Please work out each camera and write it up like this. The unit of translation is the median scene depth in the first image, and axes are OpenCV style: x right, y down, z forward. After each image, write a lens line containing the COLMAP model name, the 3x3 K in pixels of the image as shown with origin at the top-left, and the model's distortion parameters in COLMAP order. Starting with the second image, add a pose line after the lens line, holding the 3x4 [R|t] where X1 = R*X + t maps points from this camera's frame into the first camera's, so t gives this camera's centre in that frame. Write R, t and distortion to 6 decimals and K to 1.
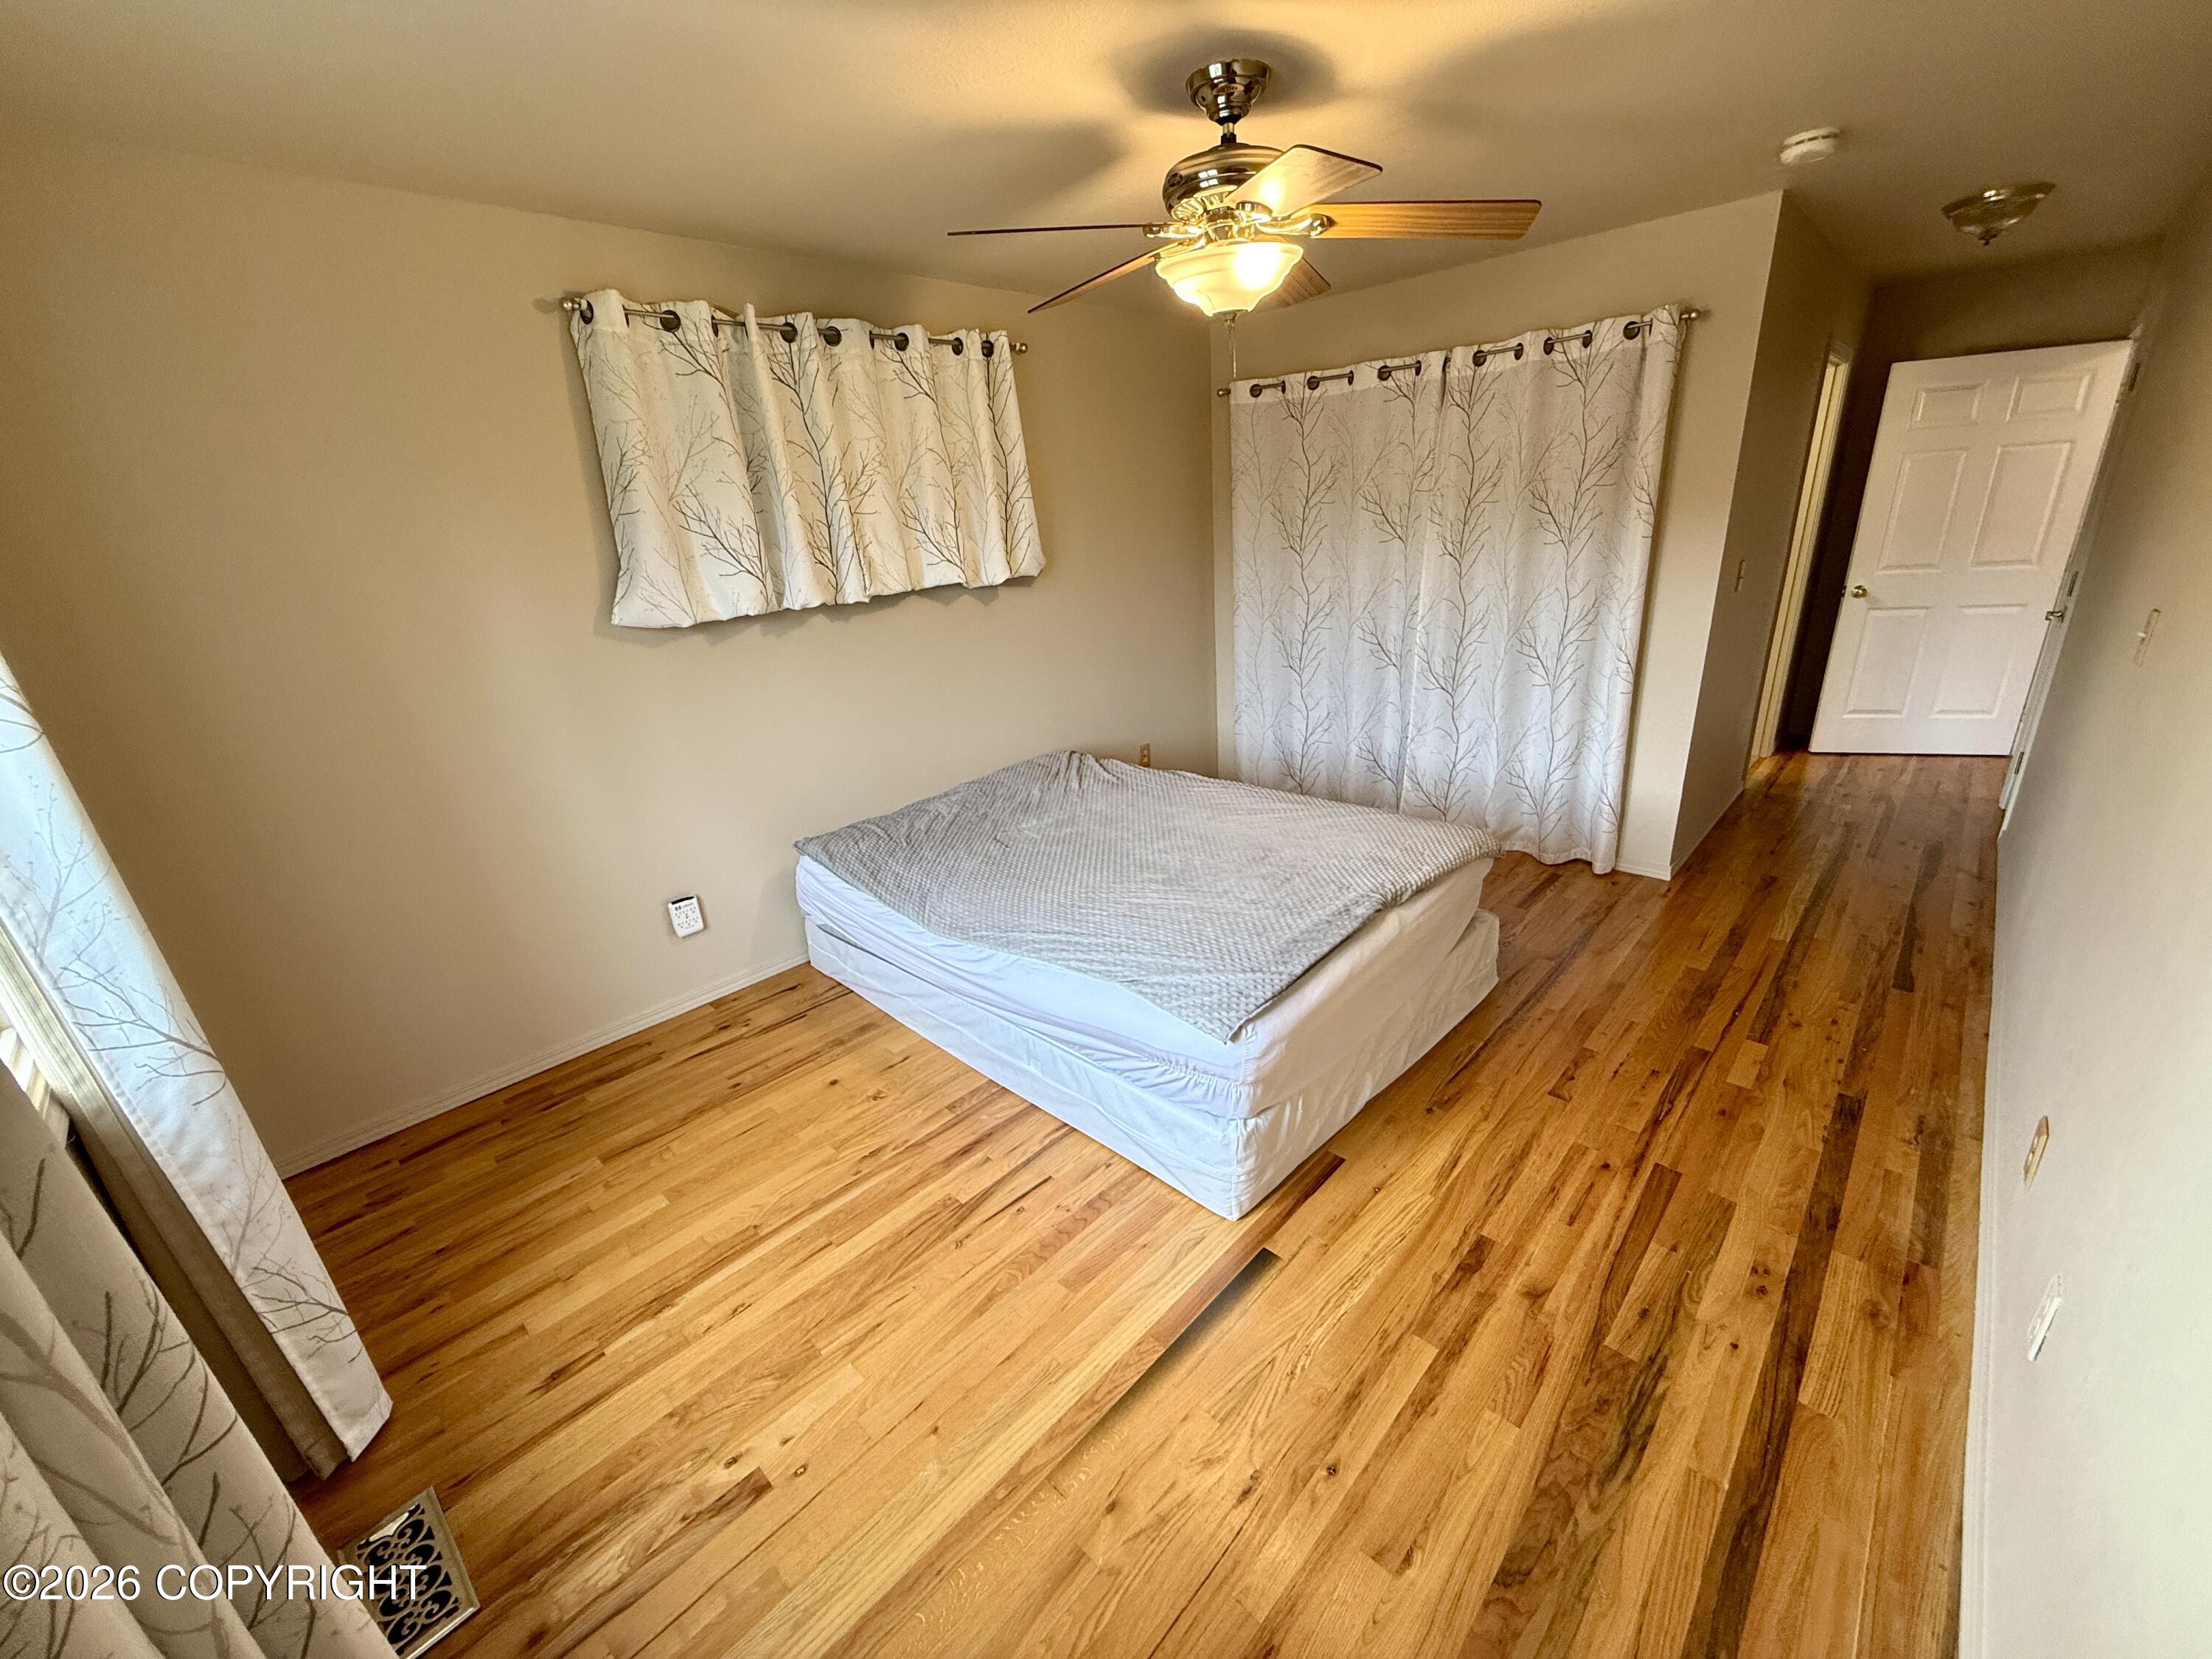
lens RADIAL K [[859.5, 0, 1101.1], [0, 859.5, 856.8], [0, 0, 1]] dist [-0.003301, -0.000049]
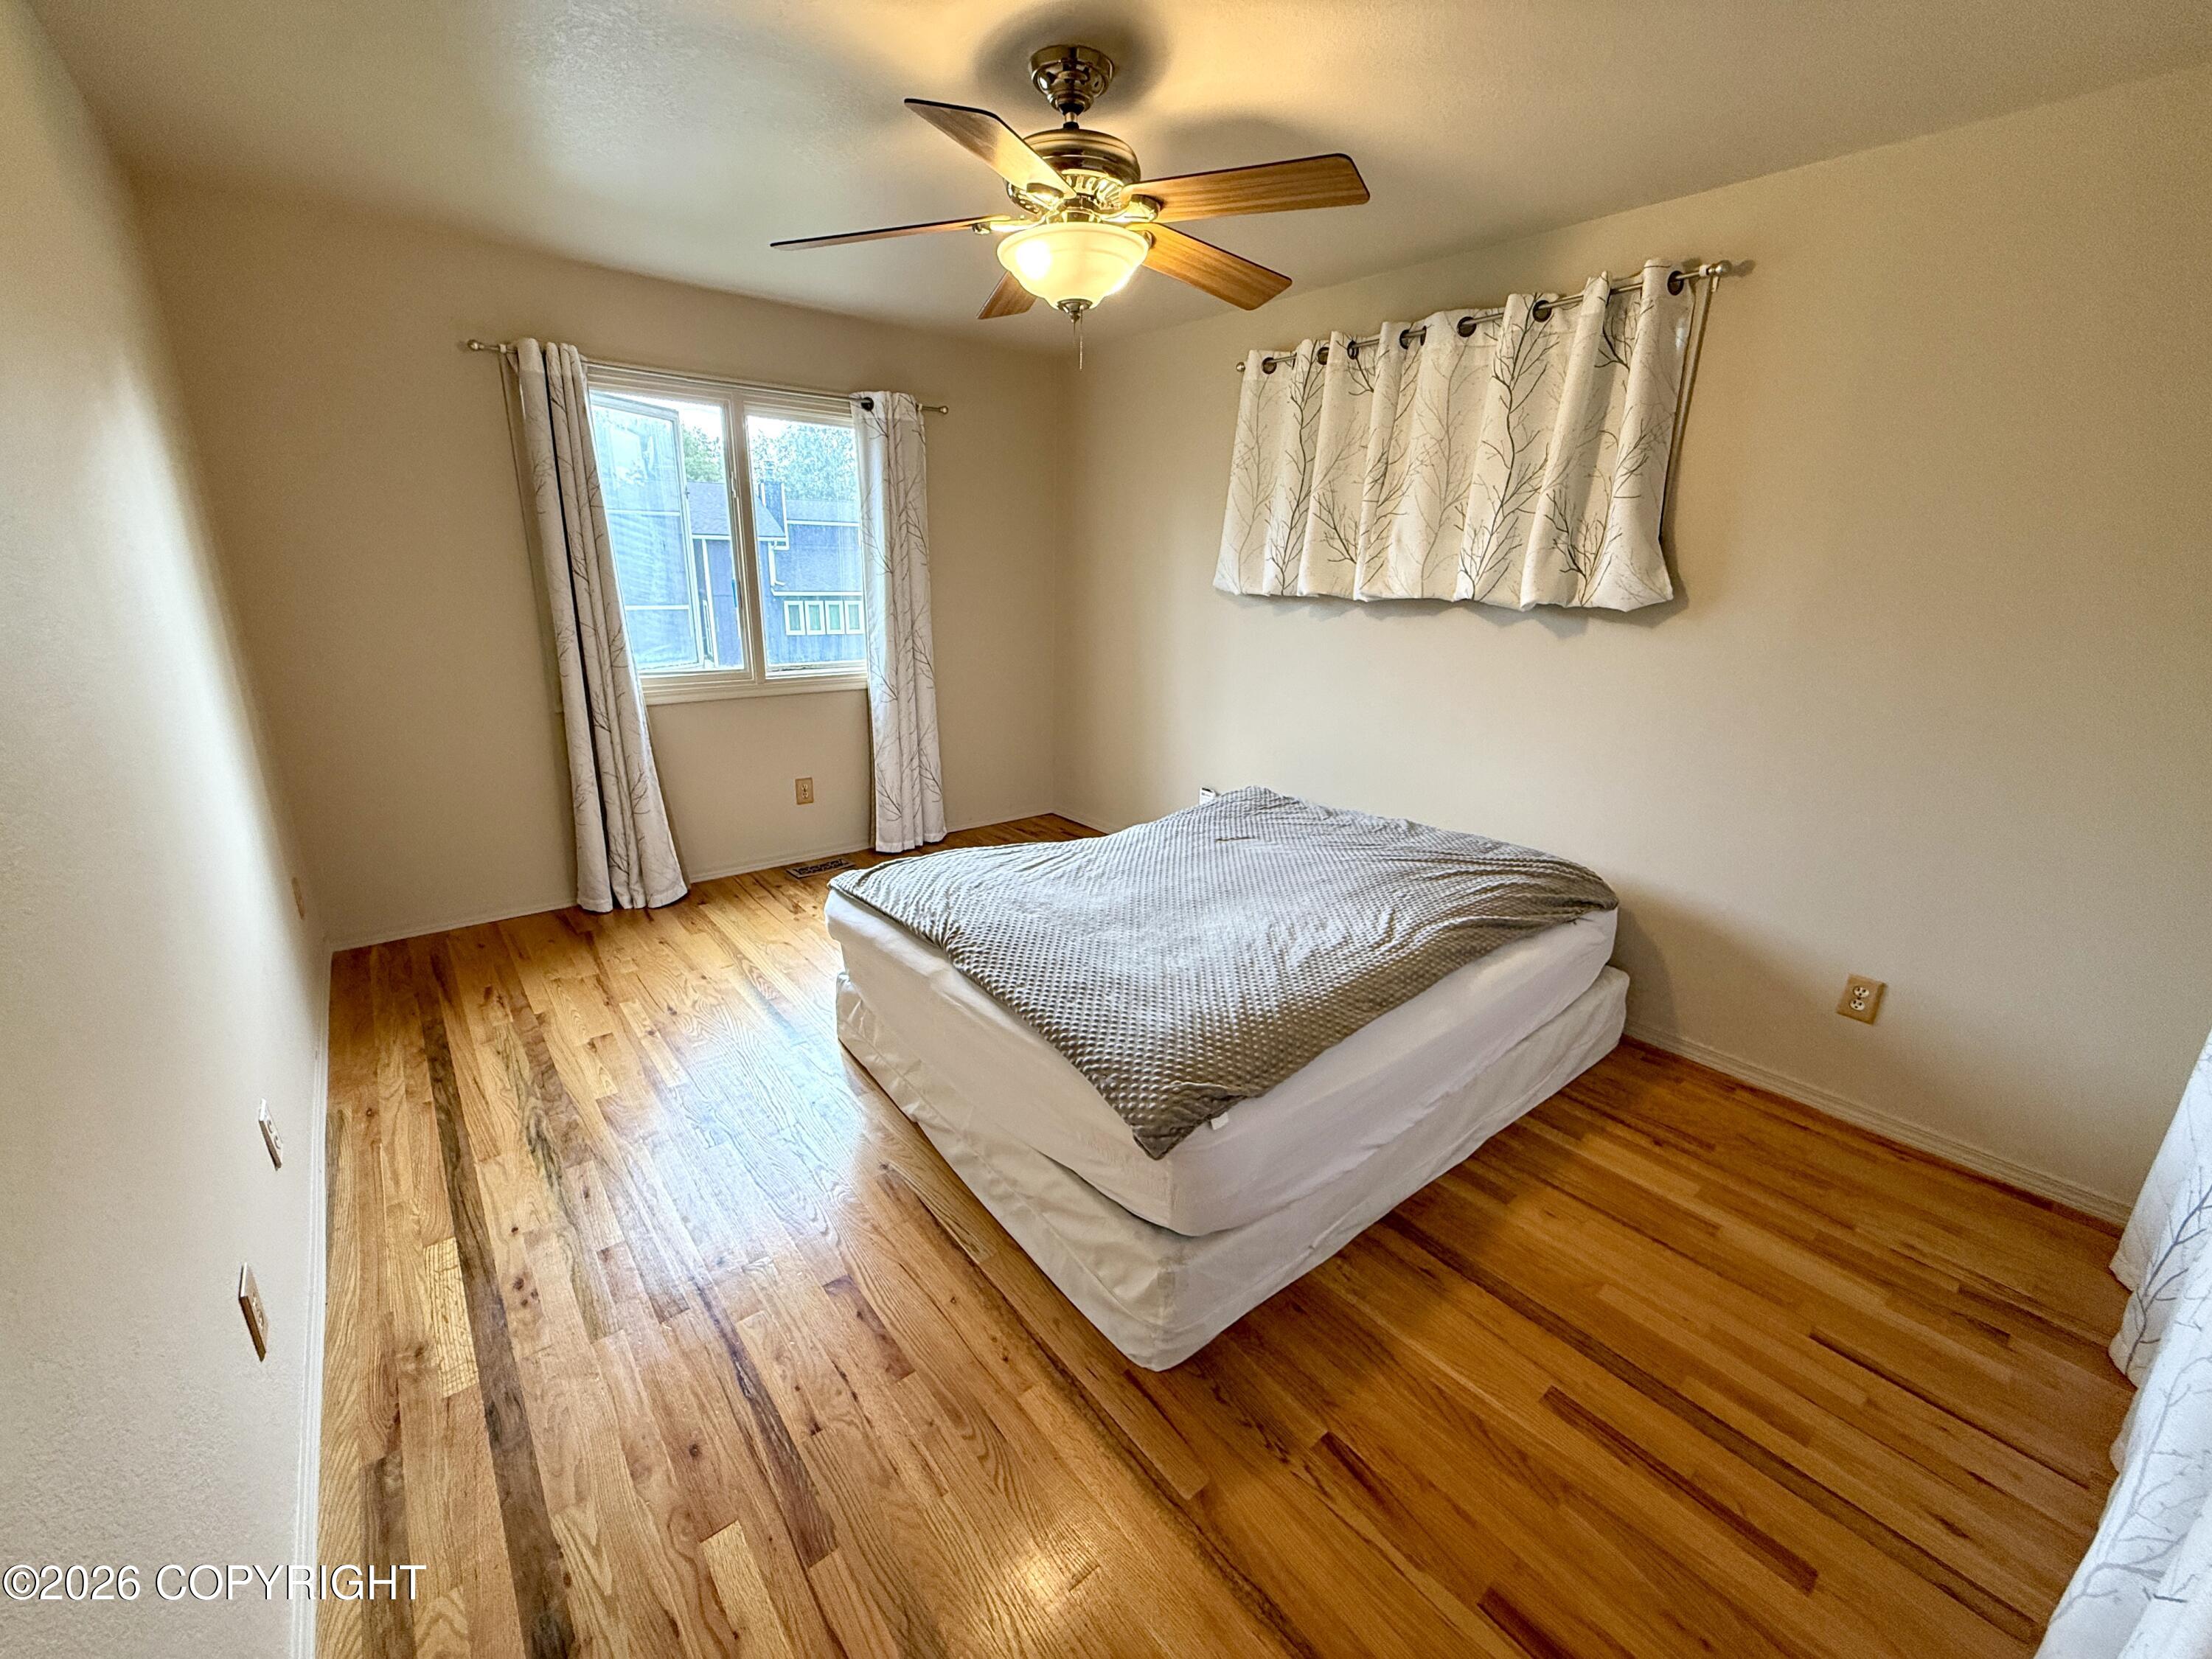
lens RADIAL K [[879.2, 0, 1098.3], [0, 879.2, 834.2], [0, 0, 1]] dist [0.000253, 0.000494]
pose [[-0.116513, 0.358661, -0.926168, 1.279412], [-0.381172, 0.844961, 0.375165, -0.516897], [0.917133, 0.396741, 0.038262, 1.204490]]
